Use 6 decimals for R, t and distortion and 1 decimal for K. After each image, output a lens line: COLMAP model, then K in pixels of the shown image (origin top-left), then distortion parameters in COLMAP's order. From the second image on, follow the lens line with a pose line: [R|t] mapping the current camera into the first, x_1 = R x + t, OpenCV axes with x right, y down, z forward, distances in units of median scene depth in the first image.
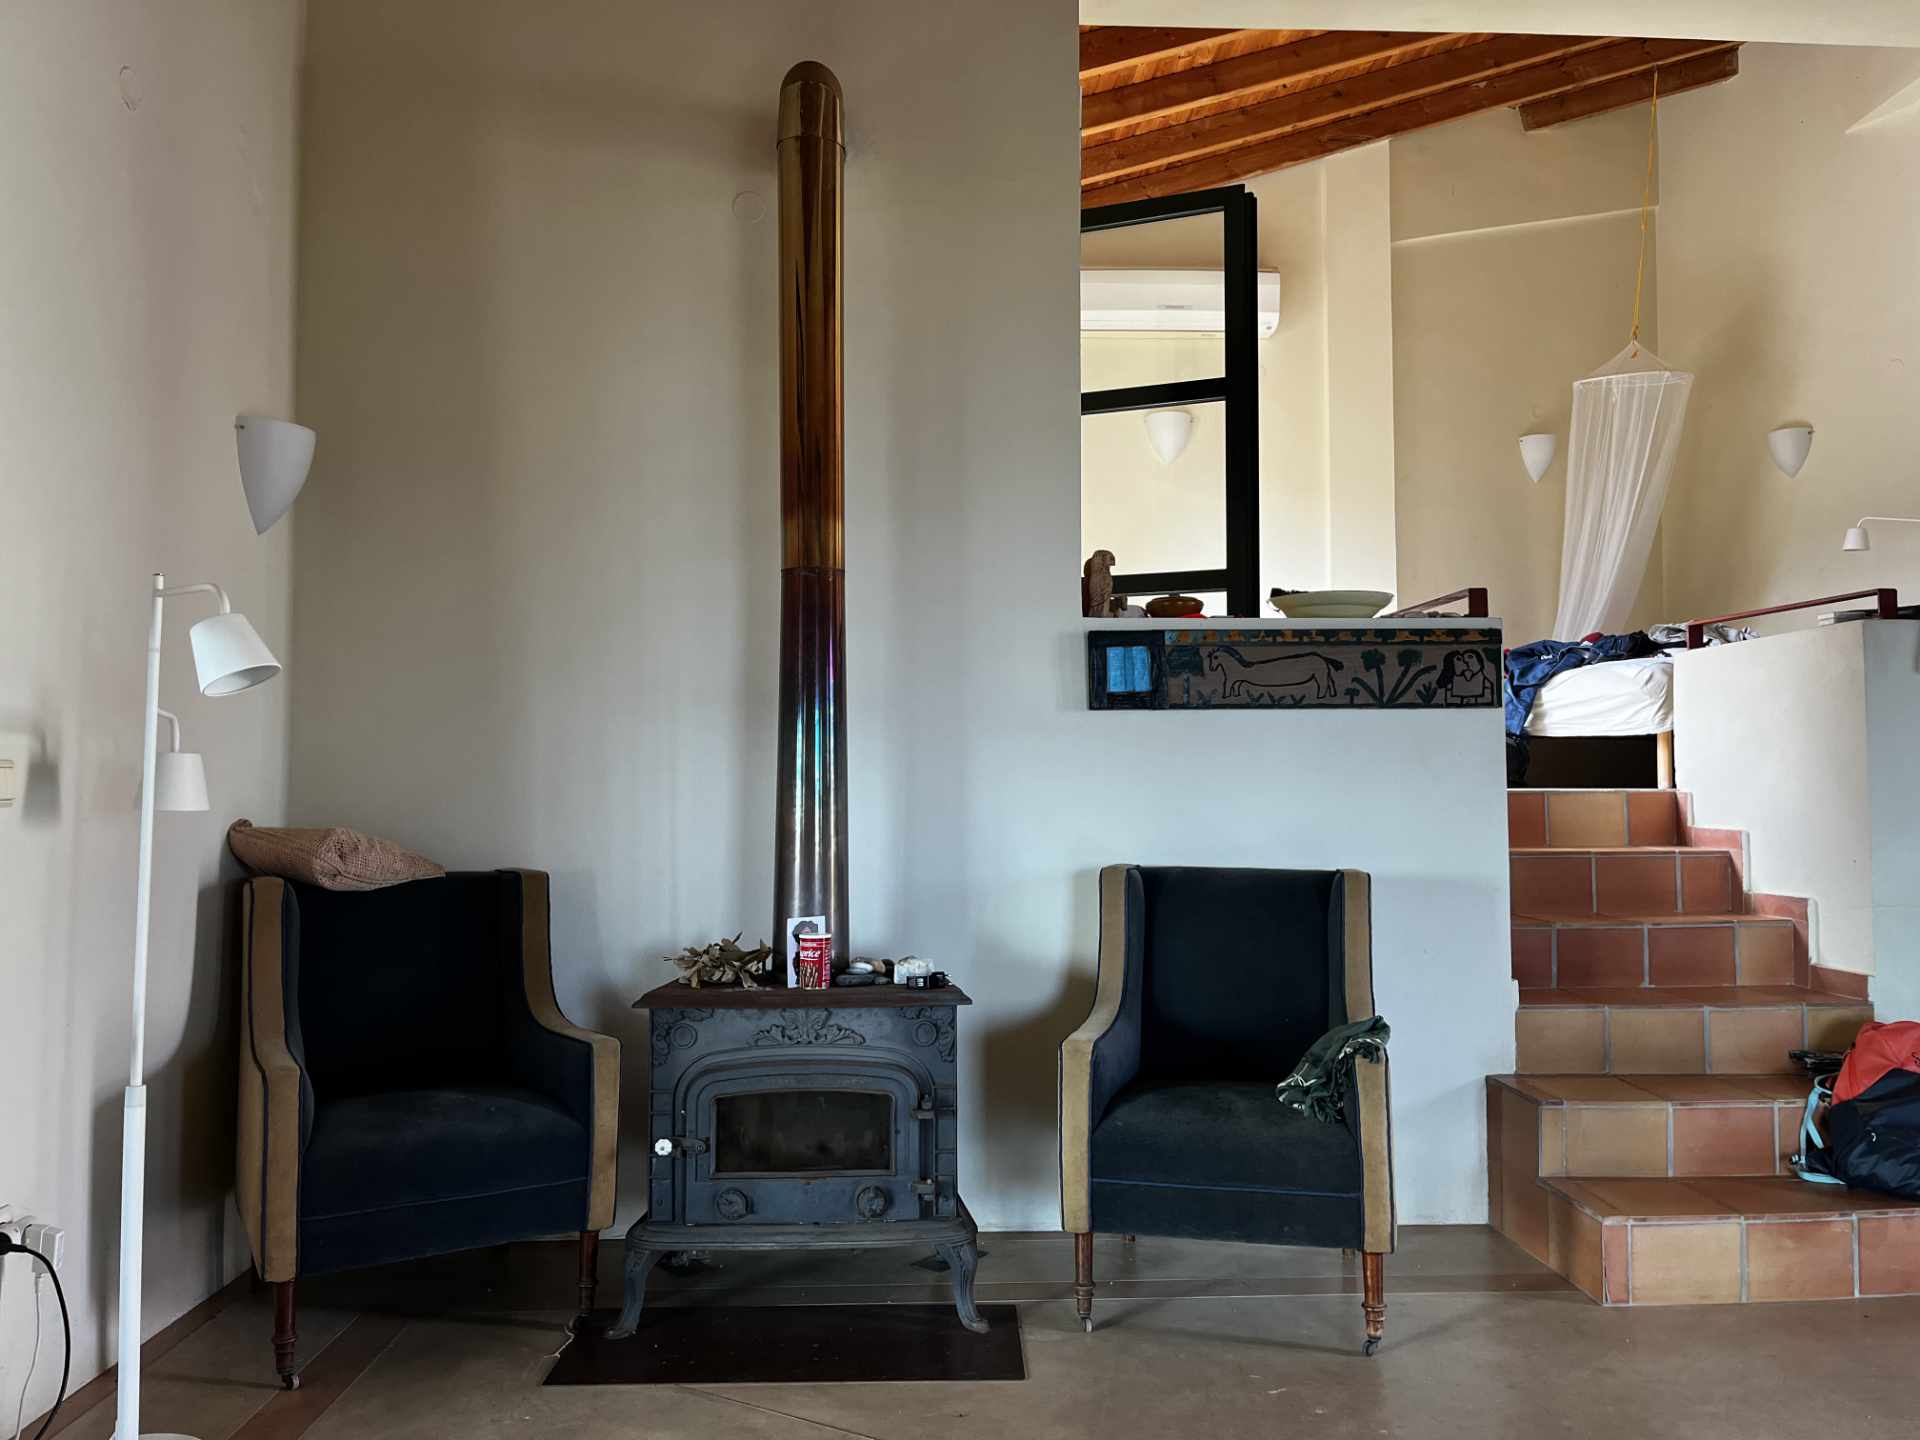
lens RADIAL K [[1463.8, 0, 953.1], [0, 1463.8, 727.8], [0, 0, 1]] dist [0.052859, -0.073167]
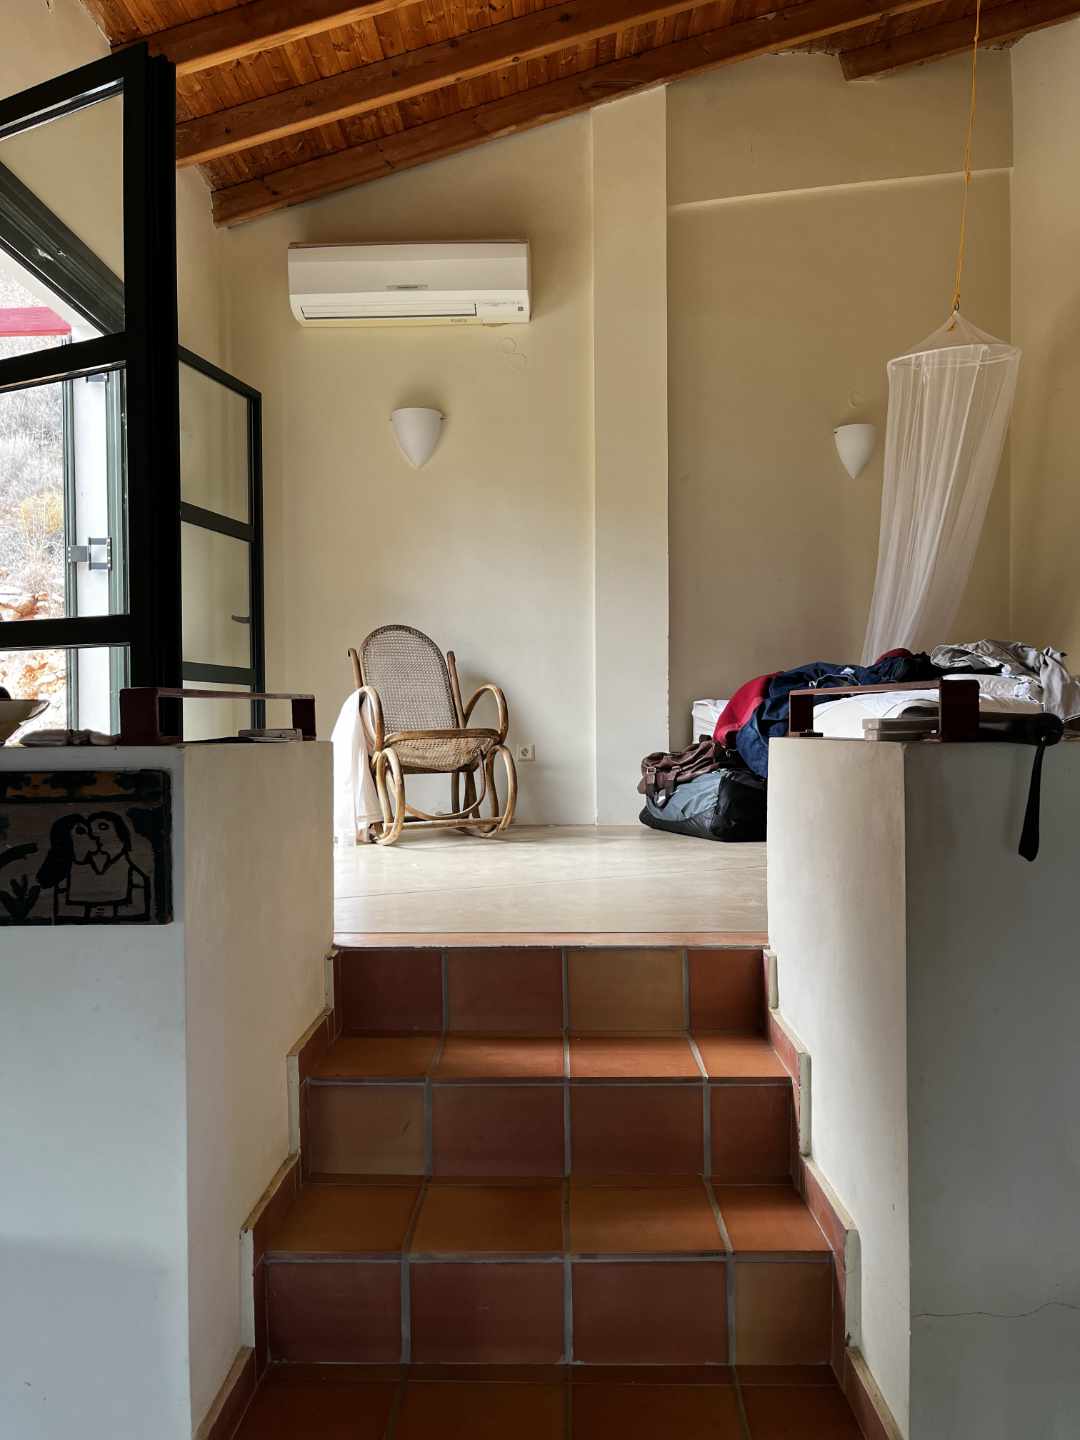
lens RADIAL K [[1097.8, 0, 541.4], [0, 1097.8, 727.9], [0, 0, 1]] dist [0.052859, -0.073167]
pose [[0.997090, -0.003998, -0.076130, 0.311625], [0.007784, 0.998743, 0.049508, -0.058656], [0.075836, -0.049957, 0.995868, 0.368323]]
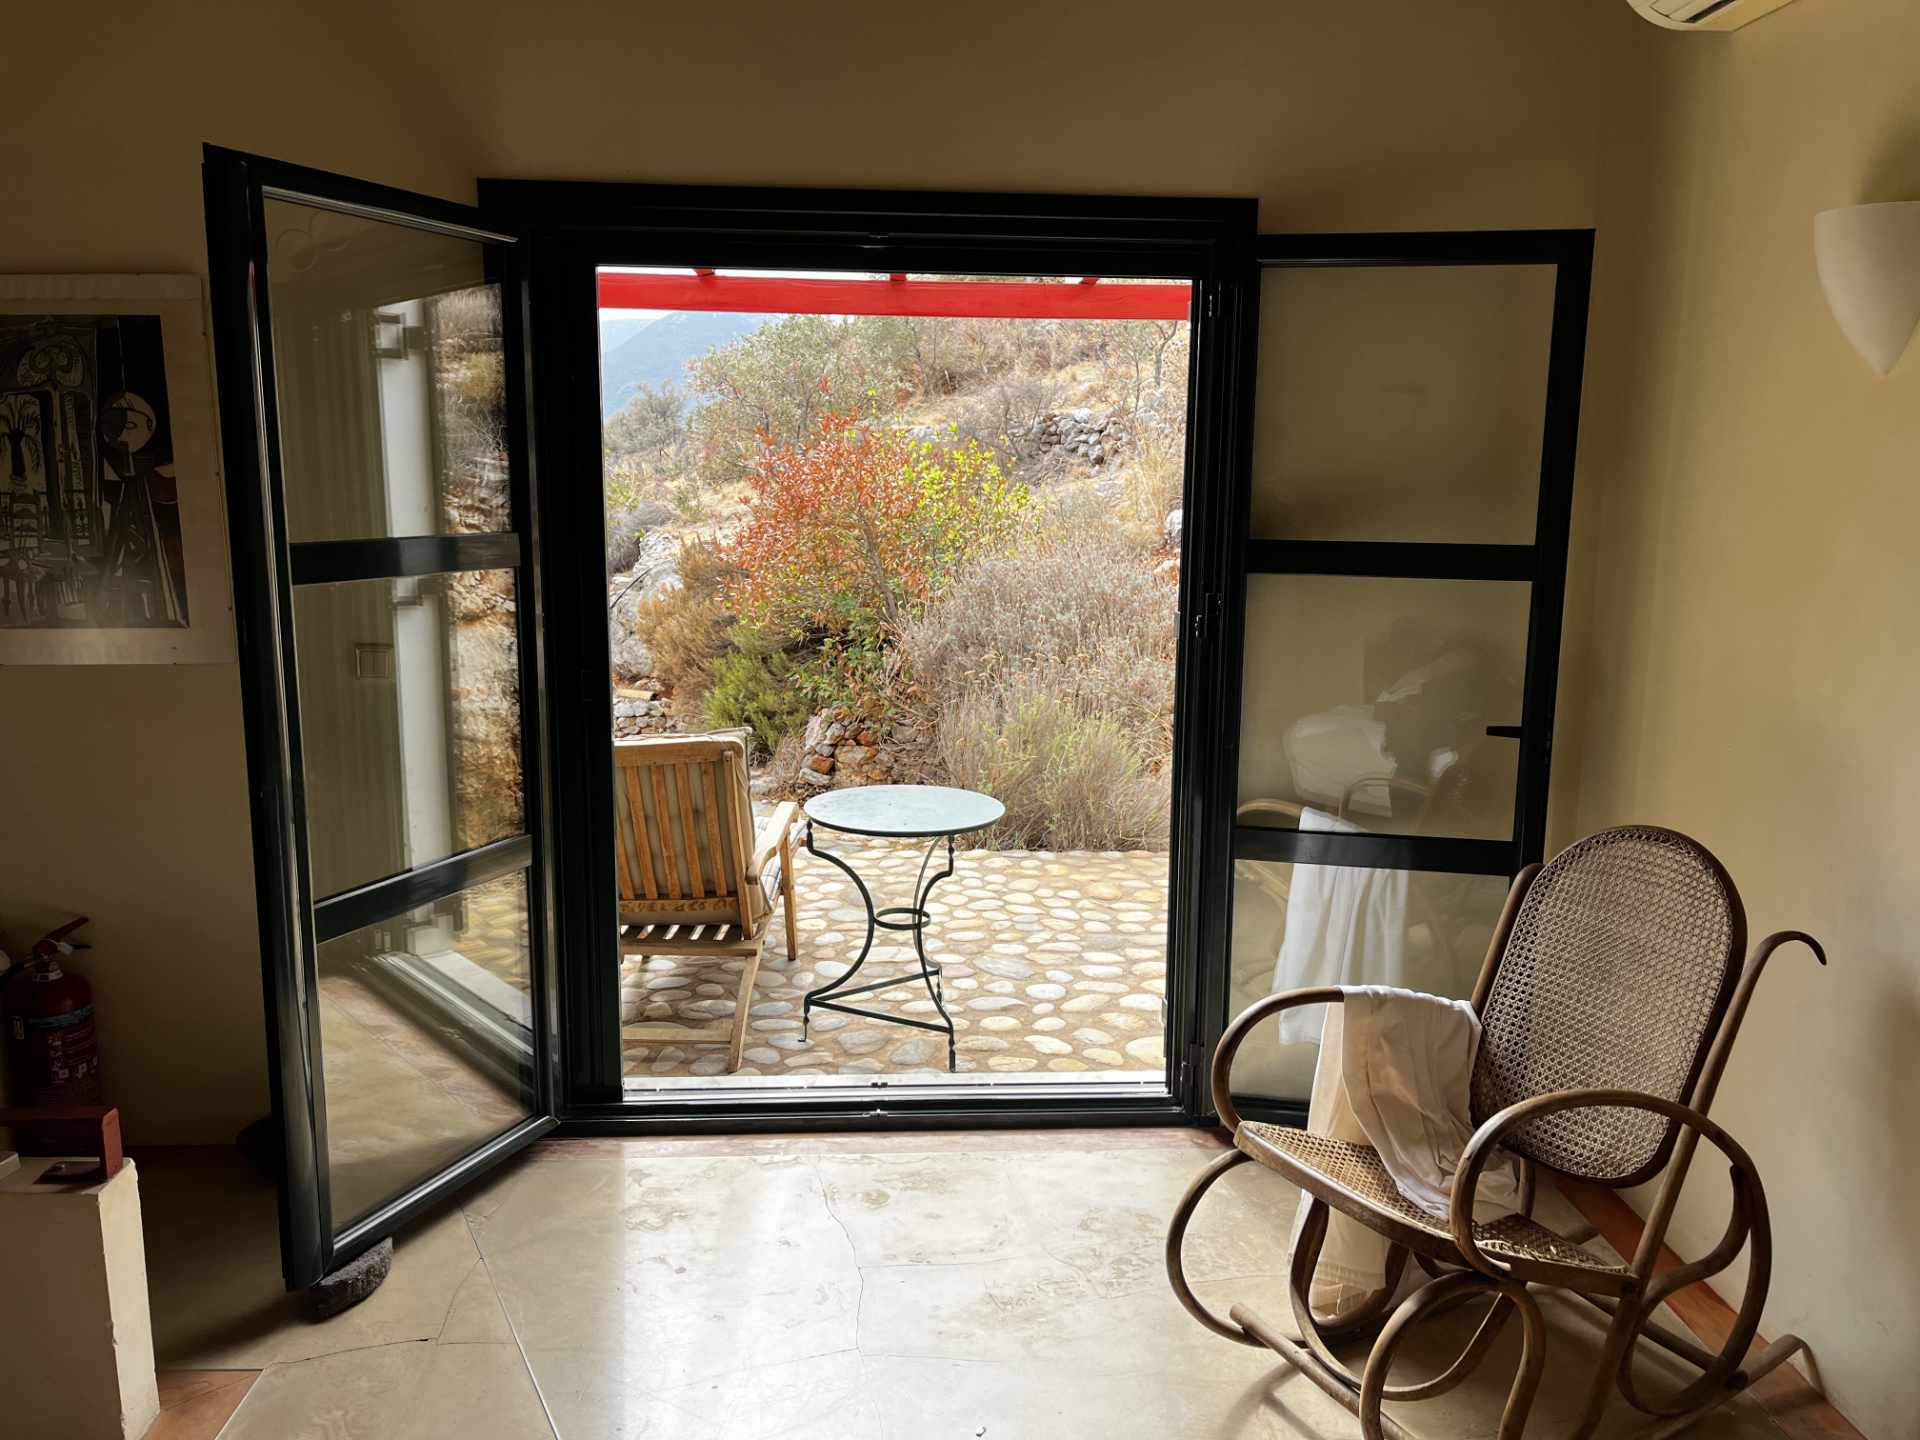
lens RADIAL K [[1463.8, 0, 966.0], [0, 1463.8, 729.3], [0, 0, 1]] dist [0.052859, -0.073167]
pose [[-0.009787, 0.174598, -0.984591, 0.540236], [0.029801, 0.984252, 0.174242, -0.186662], [0.999508, -0.027636, -0.014836, 0.922503]]
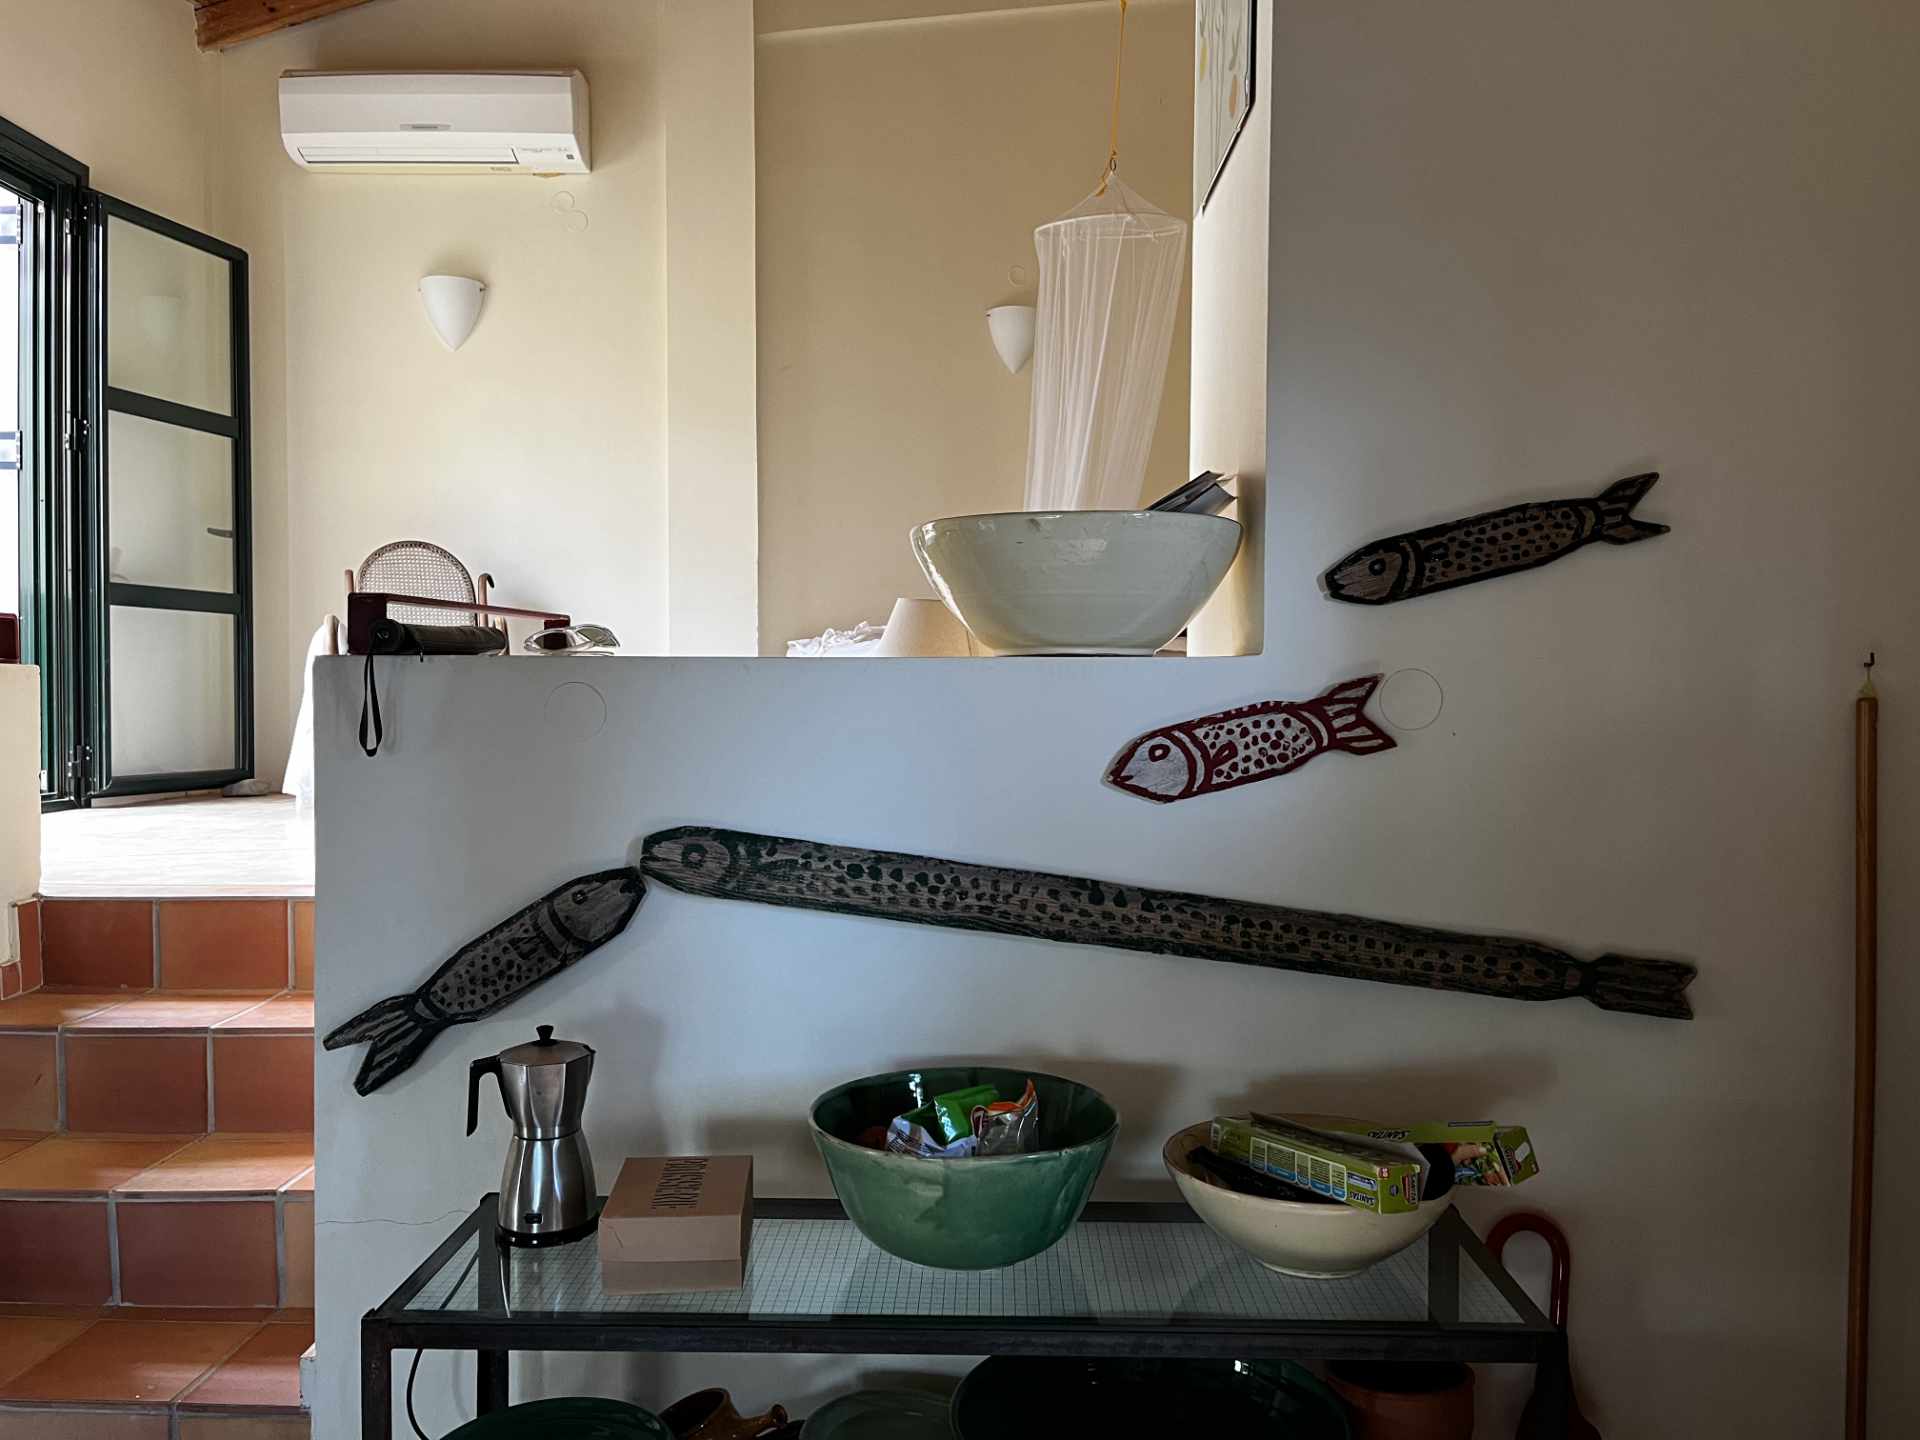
lens RADIAL K [[1463.8, 0, 980.6], [0, 1463.8, 716.4], [0, 0, 1]] dist [0.052859, -0.073167]
pose [[0.998121, 0.009421, -0.060539, 0.521422], [-0.005209, 0.997578, 0.069355, -0.053965], [0.061046, -0.068909, 0.995753, 0.305548]]
